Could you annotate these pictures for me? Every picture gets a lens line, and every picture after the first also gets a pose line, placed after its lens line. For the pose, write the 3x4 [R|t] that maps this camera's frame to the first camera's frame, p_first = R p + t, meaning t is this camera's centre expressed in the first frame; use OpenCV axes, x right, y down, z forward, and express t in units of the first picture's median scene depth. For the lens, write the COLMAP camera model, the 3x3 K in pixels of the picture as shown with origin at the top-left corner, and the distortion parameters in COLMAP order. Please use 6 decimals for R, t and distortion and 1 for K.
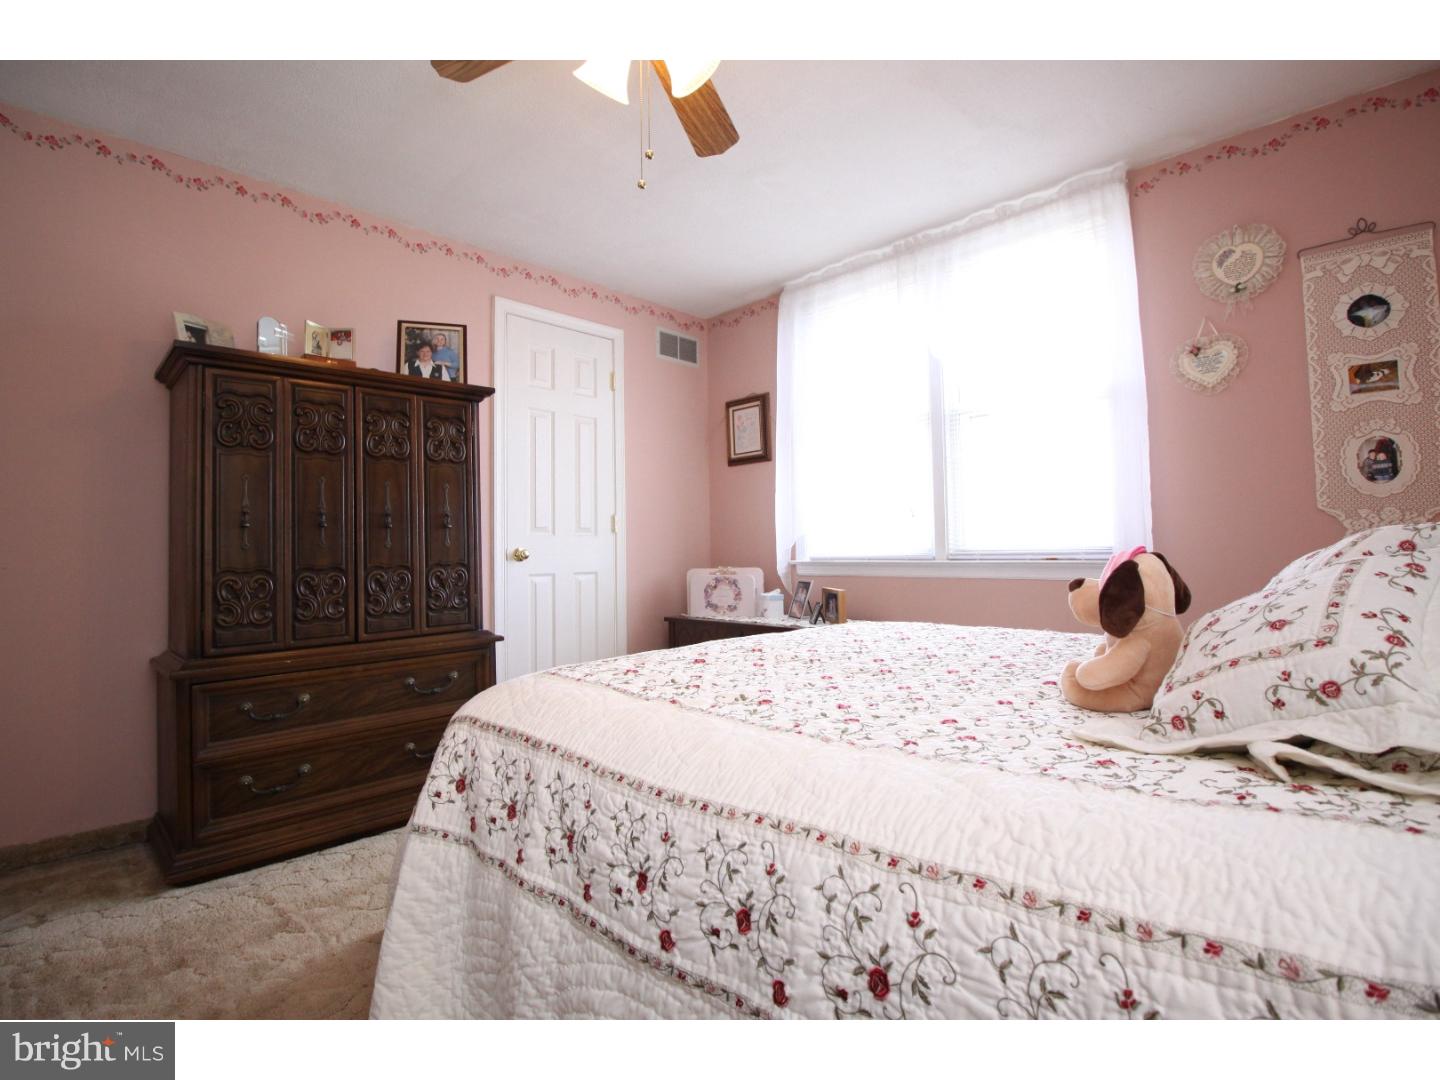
lens RADIAL K [[664.0, 0, 712.4], [0, 664.0, 529.7], [0, 0, 1]] dist [-0.007301, -0.005412]
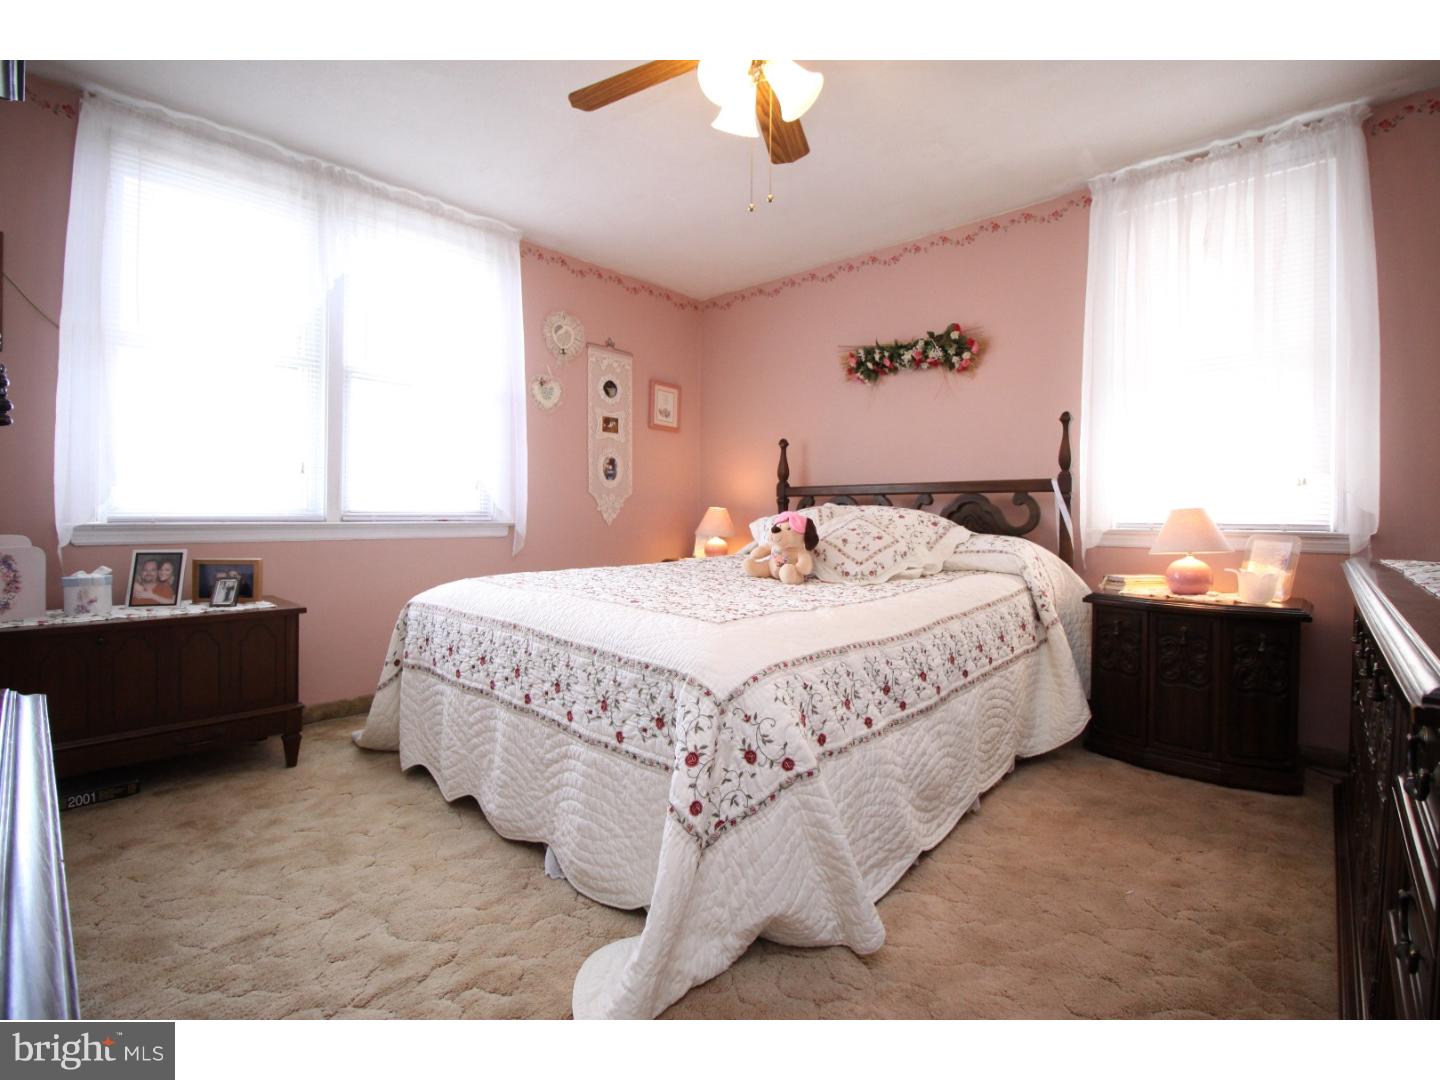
lens RADIAL K [[664.0, 0, 712.1], [0, 664.0, 535.2], [0, 0, 1]] dist [-0.007301, -0.005412]
pose [[-0.019694, -0.003422, 0.999800, -0.754867], [-0.025679, 0.999666, 0.002915, 0.060478], [-0.999476, -0.025616, -0.019775, 0.602994]]
